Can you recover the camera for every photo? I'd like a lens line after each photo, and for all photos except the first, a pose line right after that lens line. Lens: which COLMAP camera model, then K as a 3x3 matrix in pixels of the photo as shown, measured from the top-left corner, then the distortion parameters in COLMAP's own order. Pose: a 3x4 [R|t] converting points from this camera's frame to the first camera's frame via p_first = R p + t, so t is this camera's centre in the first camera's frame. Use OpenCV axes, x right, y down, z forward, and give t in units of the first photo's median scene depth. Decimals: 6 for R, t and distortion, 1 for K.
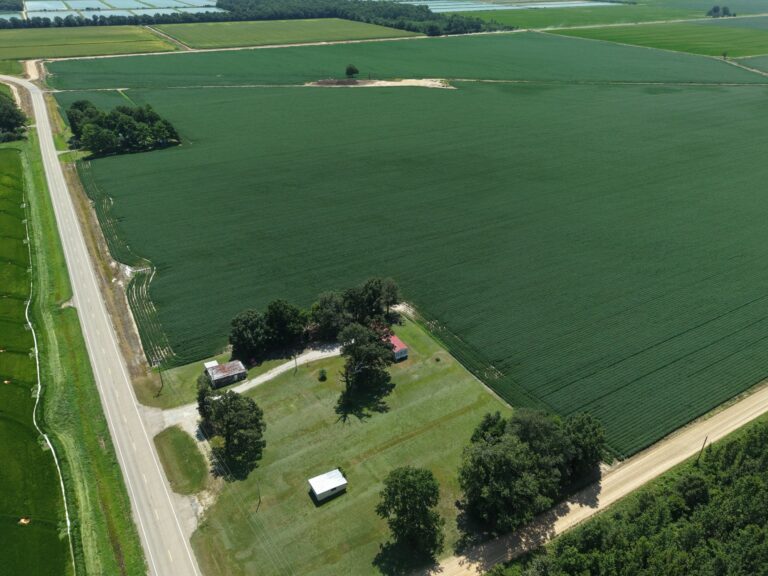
lens RADIAL K [[585.9, 0, 384.0], [0, 585.9, 288.0], [0, 0, 1]] dist [0.008754, -0.001616]
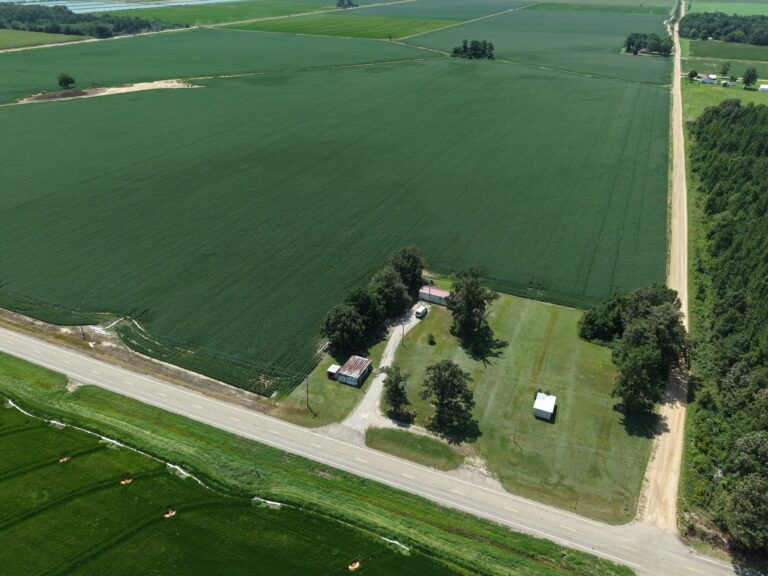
lens RADIAL K [[585.9, 0, 384.0], [0, 585.9, 288.0], [0, 0, 1]] dist [0.008754, -0.001616]
pose [[0.806481, -0.285182, 0.517938, -0.646603], [0.284544, 0.955079, 0.082814, -0.048758], [-0.518289, 0.080589, 0.851400, 0.128268]]
